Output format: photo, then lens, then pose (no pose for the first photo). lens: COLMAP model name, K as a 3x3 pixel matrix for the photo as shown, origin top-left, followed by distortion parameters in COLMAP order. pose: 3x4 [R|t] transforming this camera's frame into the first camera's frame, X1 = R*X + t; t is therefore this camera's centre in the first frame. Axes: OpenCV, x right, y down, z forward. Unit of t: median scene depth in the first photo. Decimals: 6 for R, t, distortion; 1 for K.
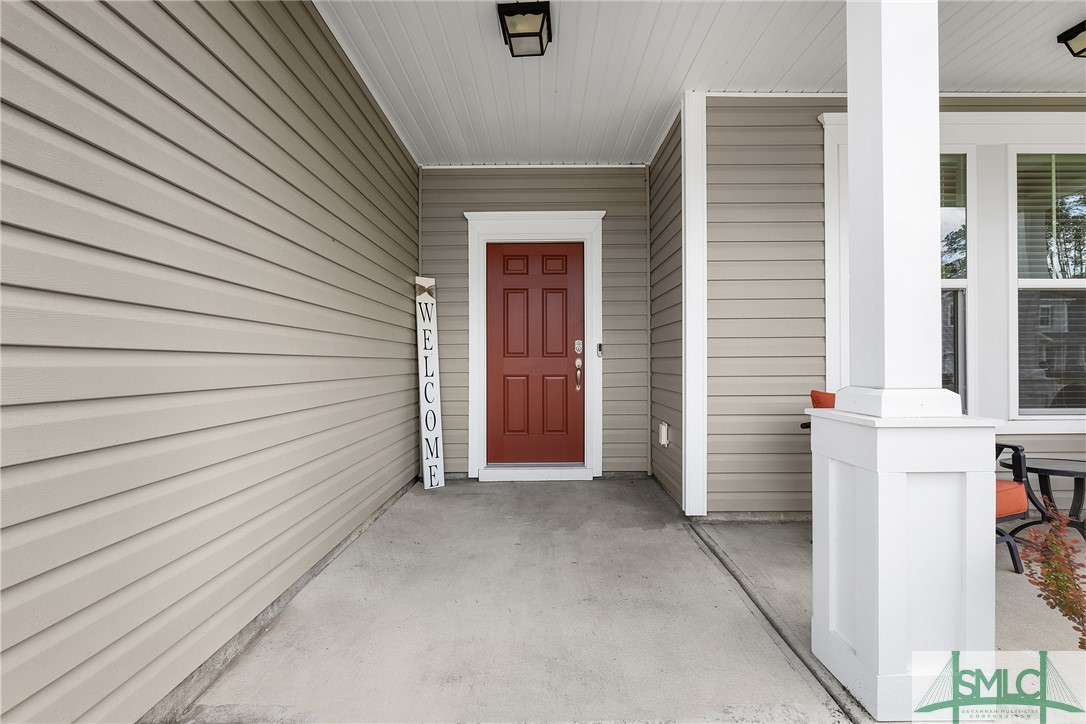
lens RADIAL K [[527.2, 0, 547.0], [0, 527.2, 357.5], [0, 0, 1]] dist [0.003735, 0.000446]
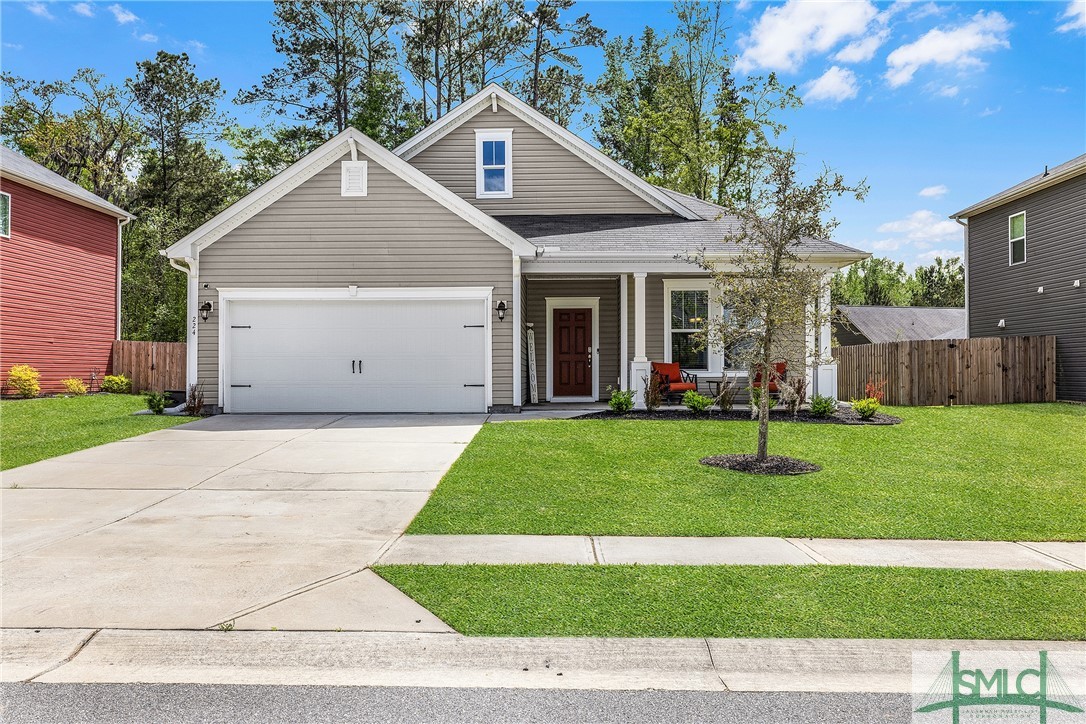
lens RADIAL K [[864.3, 0, 540.9], [0, 864.3, 361.2], [0, 0, 1]] dist [-0.083313, -0.003324]
pose [[0.999973, 0.002158, -0.007007, -0.149900], [-0.002288, 0.999825, -0.018570, 0.114550], [0.006965, 0.018586, 0.999803, -3.251414]]
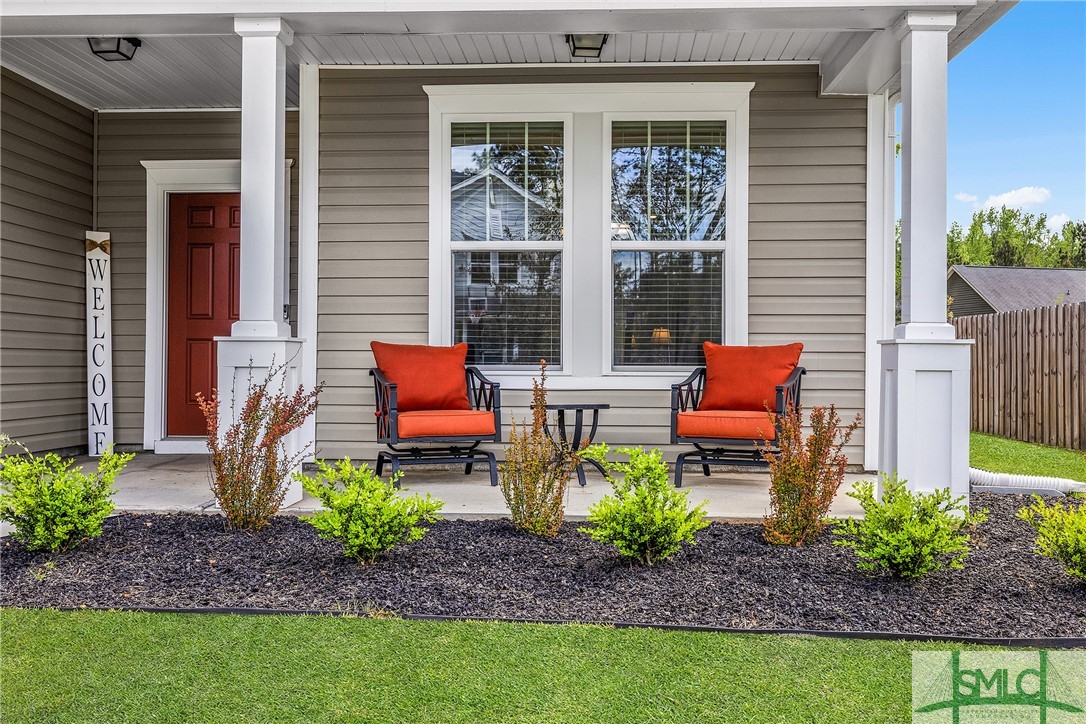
lens RADIAL K [[1081.3, 0, 542.1], [0, 1081.3, 365.8], [0, 0, 1]] dist [-0.013225, 0.000000]
pose [[0.999348, 0.008444, -0.035114, 0.620899], [-0.008467, 0.999964, -0.000520, 0.078419], [0.035109, 0.000817, 0.999383, -0.869385]]
